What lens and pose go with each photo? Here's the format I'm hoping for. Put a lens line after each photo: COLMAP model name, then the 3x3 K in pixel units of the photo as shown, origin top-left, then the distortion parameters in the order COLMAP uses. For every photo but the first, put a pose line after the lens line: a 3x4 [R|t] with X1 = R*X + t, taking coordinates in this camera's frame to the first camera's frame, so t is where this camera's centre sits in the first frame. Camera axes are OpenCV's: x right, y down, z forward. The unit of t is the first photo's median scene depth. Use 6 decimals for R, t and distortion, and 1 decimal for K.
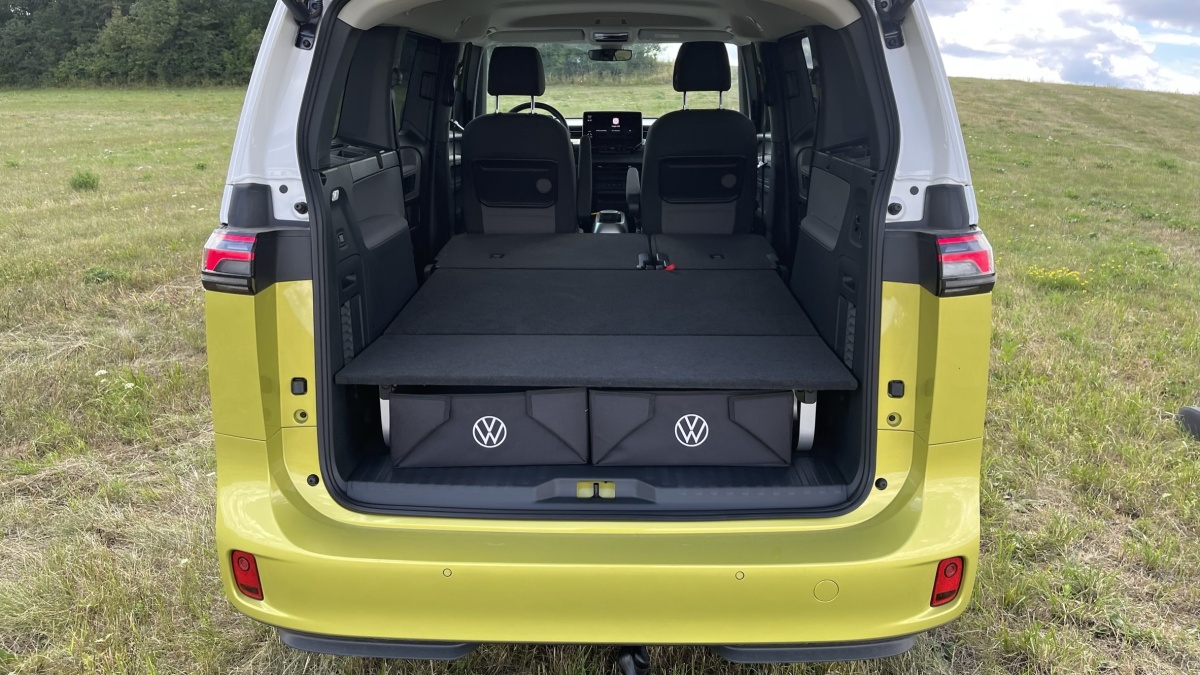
lens RADIAL K [[924.1, 0, 604.9], [0, 924.1, 338.8], [0, 0, 1]] dist [0.065469, -0.099431]
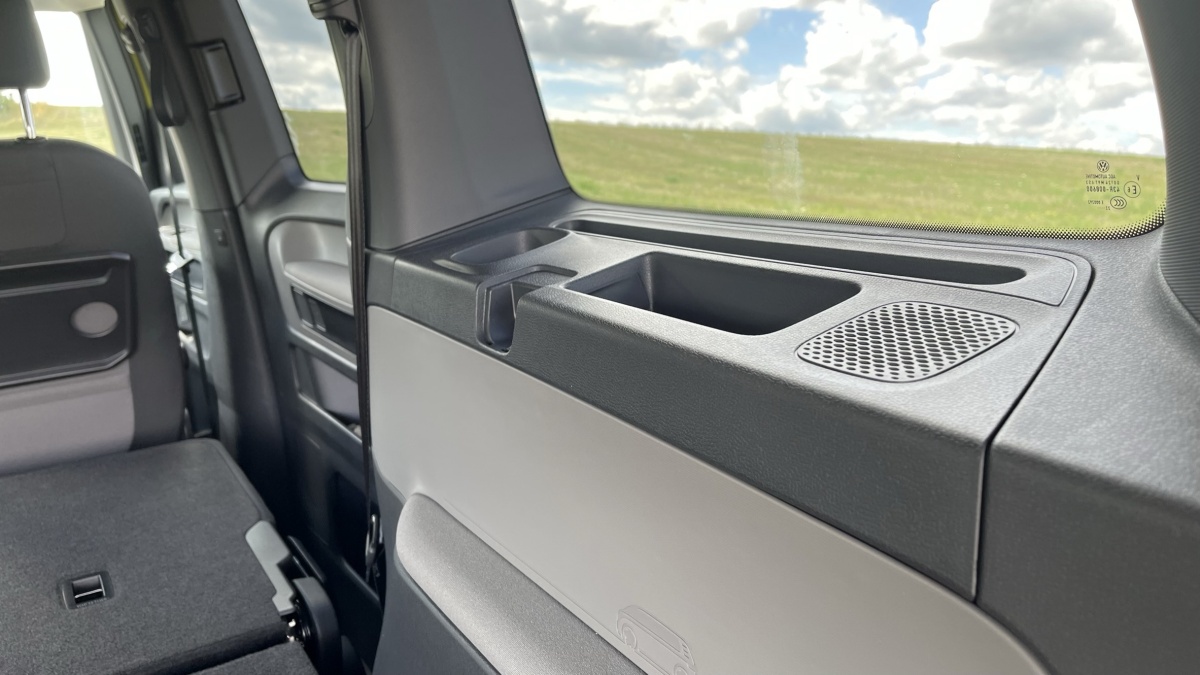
lens RADIAL K [[924.1, 0, 605.5], [0, 924.1, 338.8], [0, 0, 1]] dist [0.065469, -0.099431]
pose [[0.825125, -0.160962, 0.541536, 0.094833], [0.180821, 0.983373, 0.016777, -0.128011], [-0.535232, 0.084078, 0.840510, 0.548731]]
